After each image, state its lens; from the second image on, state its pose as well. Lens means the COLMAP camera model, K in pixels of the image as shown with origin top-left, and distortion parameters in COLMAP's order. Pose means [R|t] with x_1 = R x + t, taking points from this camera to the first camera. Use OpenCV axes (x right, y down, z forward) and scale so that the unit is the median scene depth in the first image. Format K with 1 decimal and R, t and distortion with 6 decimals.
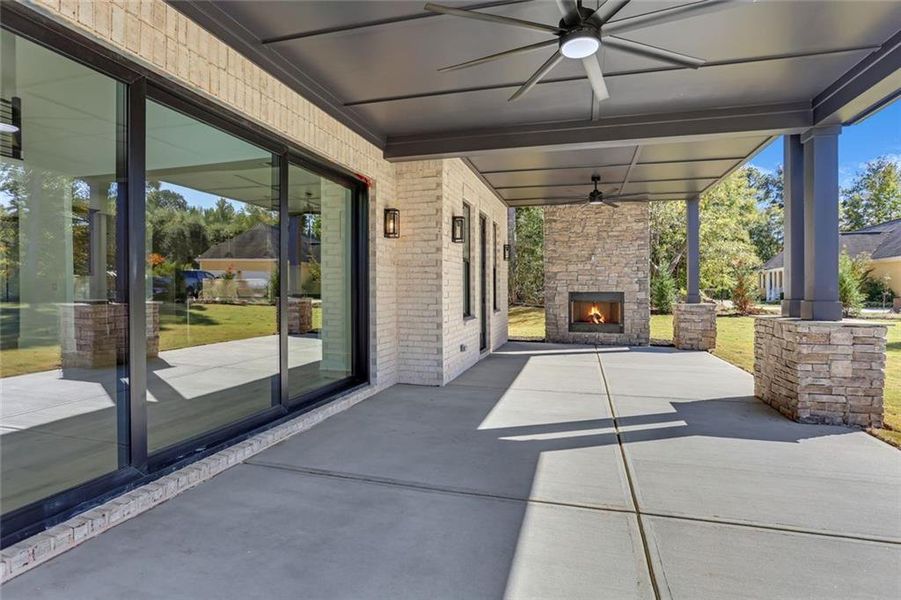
lens RADIAL K [[447.0, 0, 445.7], [0, 447.0, 287.0], [0, 0, 1]] dist [-0.032766, 0.014808]
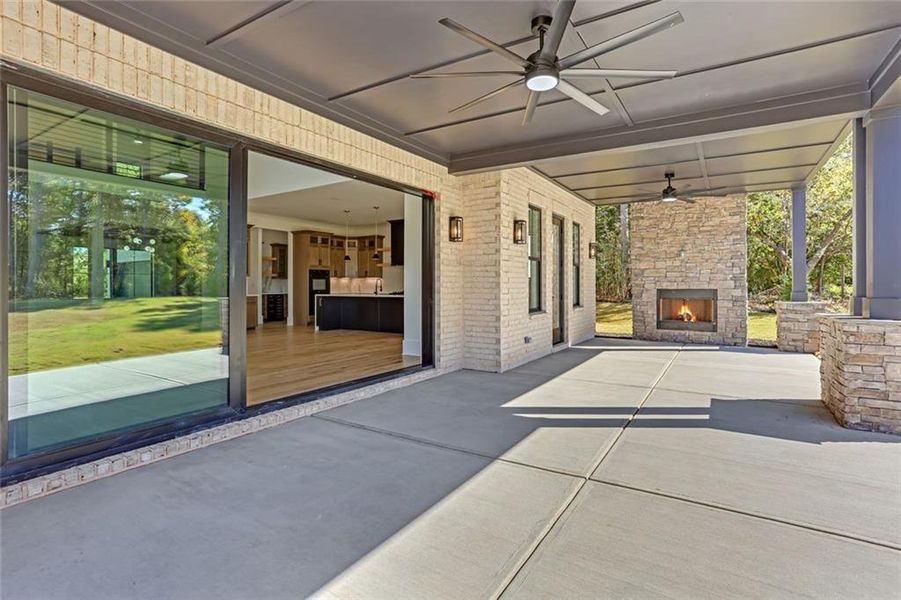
lens RADIAL K [[447.0, 0, 465.1], [0, 447.0, 276.7], [0, 0, 1]] dist [-0.032766, 0.014808]
pose [[0.962307, -0.006247, -0.271894, 0.182070], [0.001470, 0.999841, -0.017770, 0.000939], [0.271962, 0.016701, 0.962163, -0.086875]]
